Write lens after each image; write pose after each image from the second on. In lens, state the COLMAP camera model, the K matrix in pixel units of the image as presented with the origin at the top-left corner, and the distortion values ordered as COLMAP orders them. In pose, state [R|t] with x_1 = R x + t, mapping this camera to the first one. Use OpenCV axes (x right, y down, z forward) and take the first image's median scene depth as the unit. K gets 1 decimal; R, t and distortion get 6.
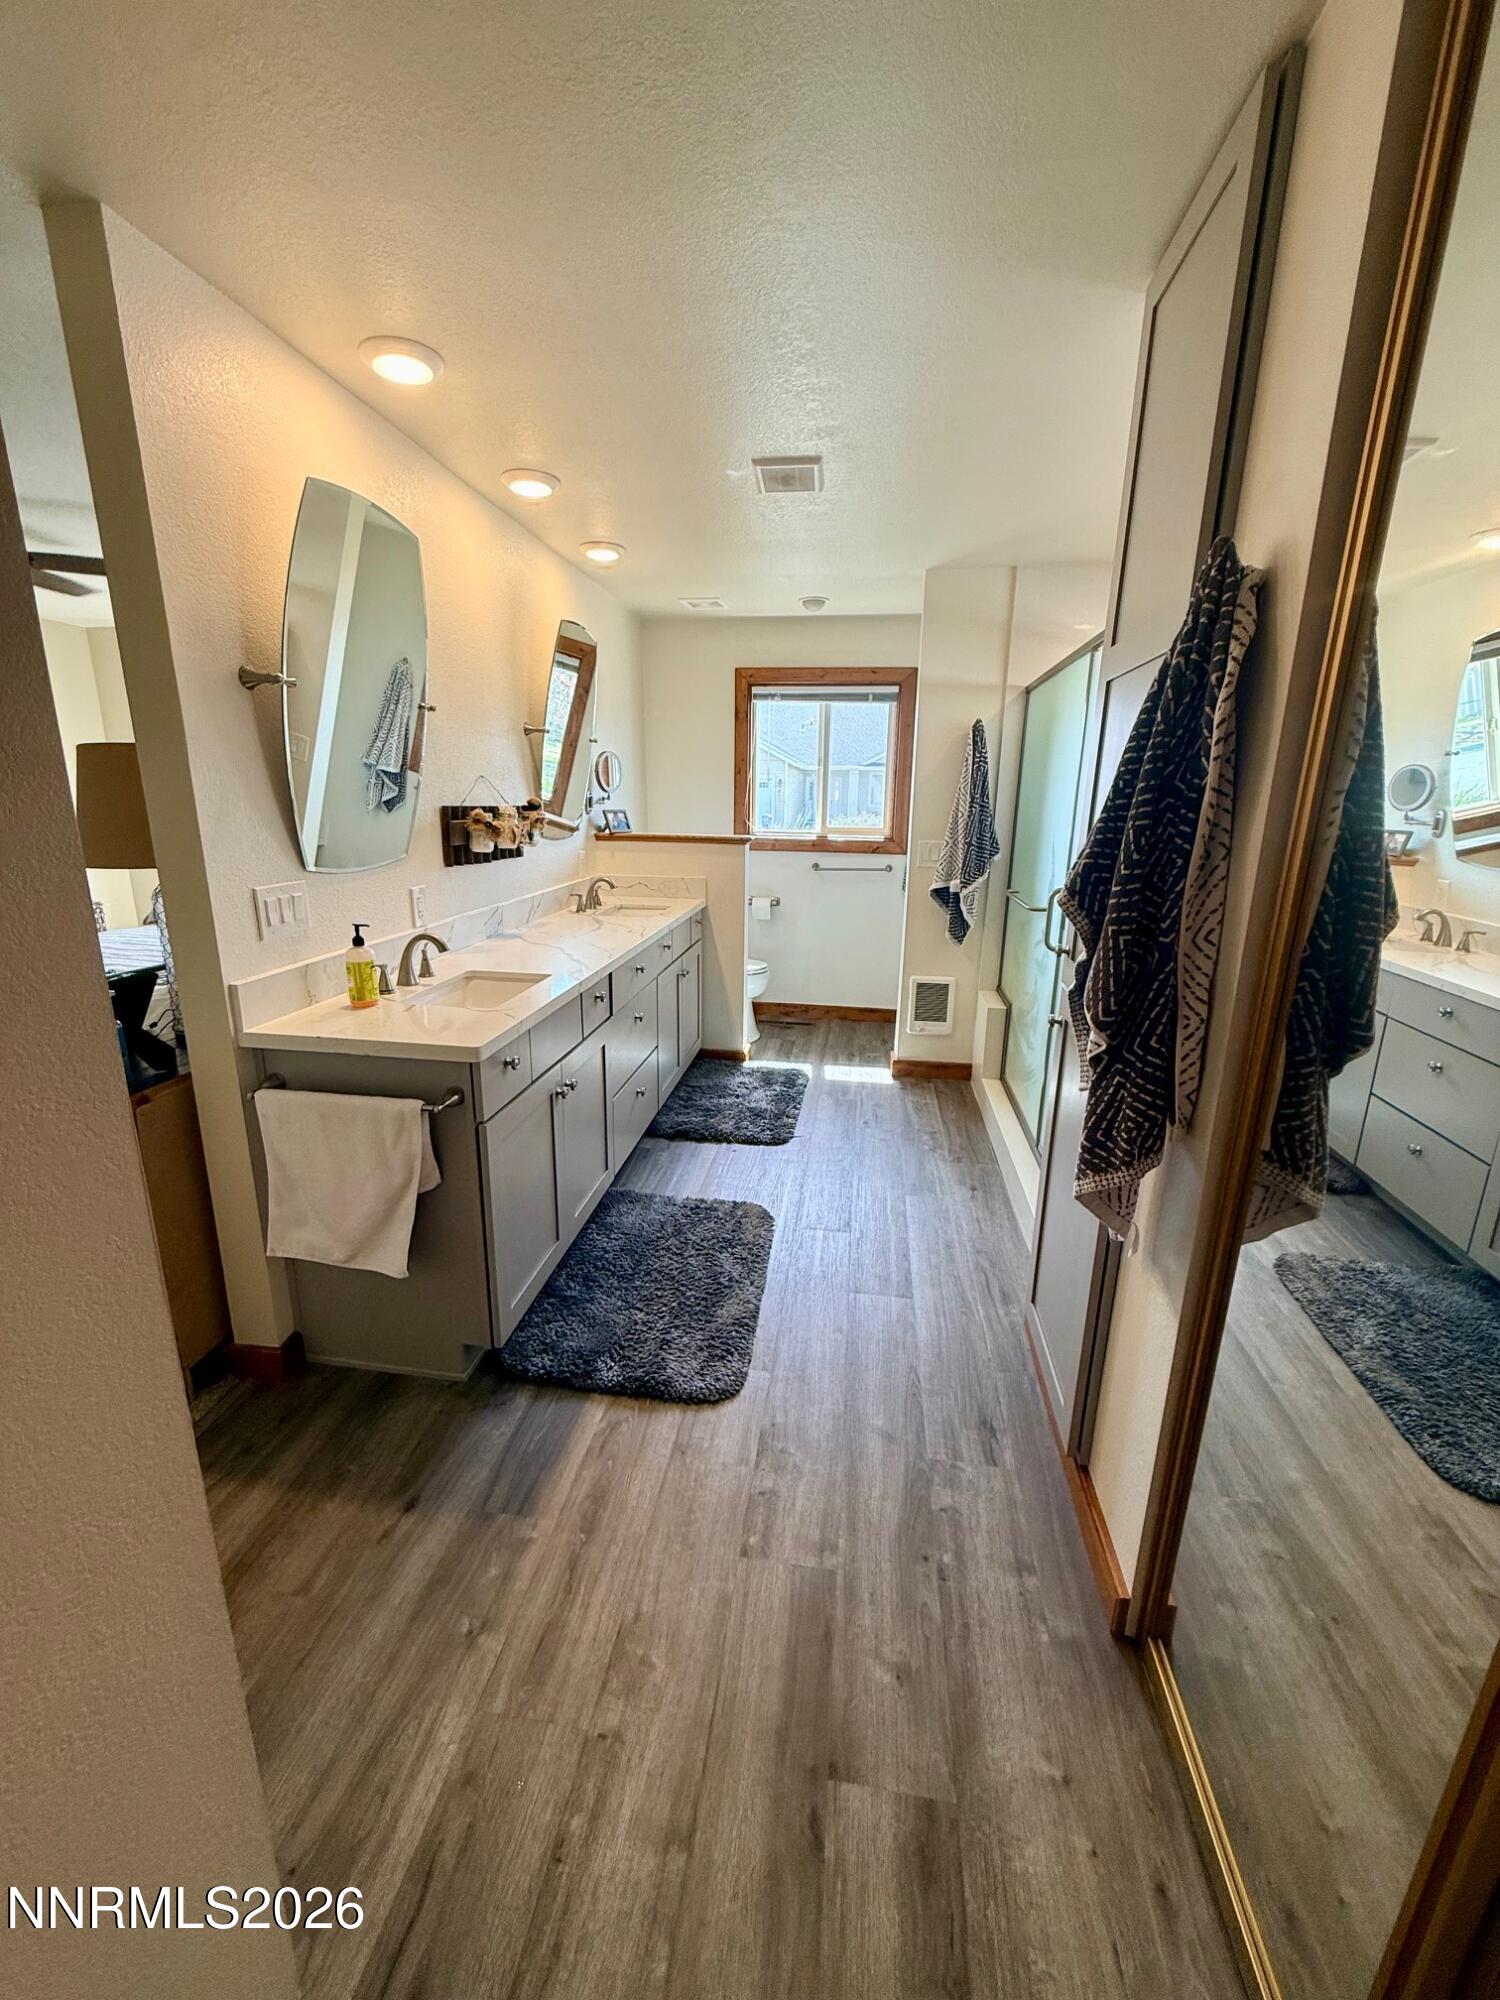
lens RADIAL K [[792.3, 0, 749.7], [0, 792.3, 996.9], [0, 0, 1]] dist [-0.000587, 0.000180]
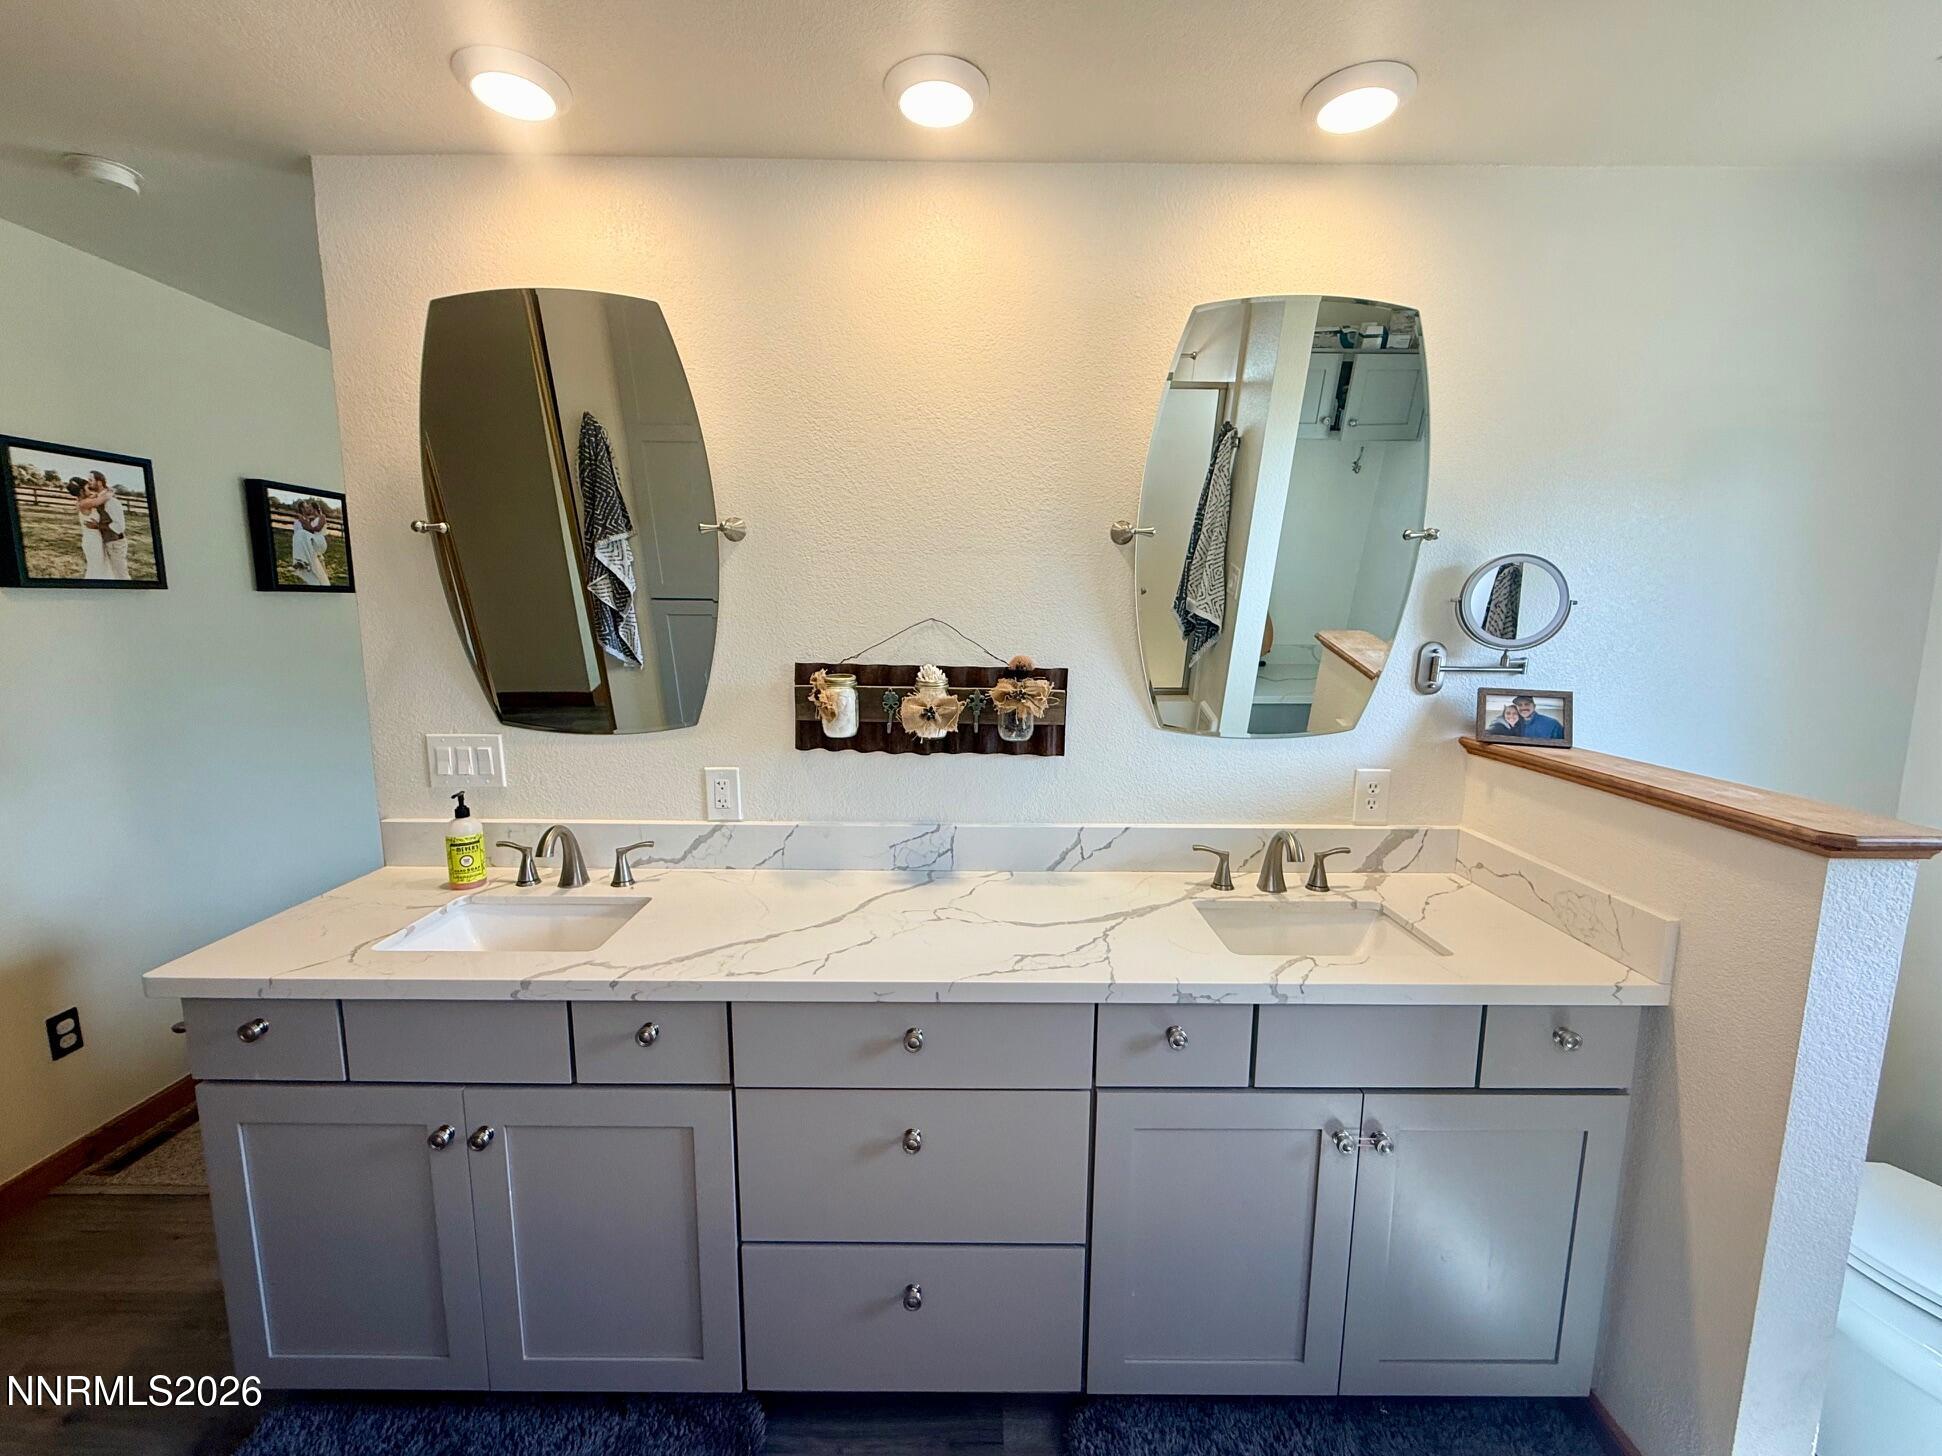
lens RADIAL K [[769.3, 0, 971.0], [0, 769.3, 728.0], [0, 0, 1]] dist [-0.000587, 0.000180]
pose [[0.145848, 0.122868, -0.981647, 0.318307], [-0.252958, 0.963905, 0.083064, -0.297712], [0.956421, 0.236201, 0.171664, 1.107802]]
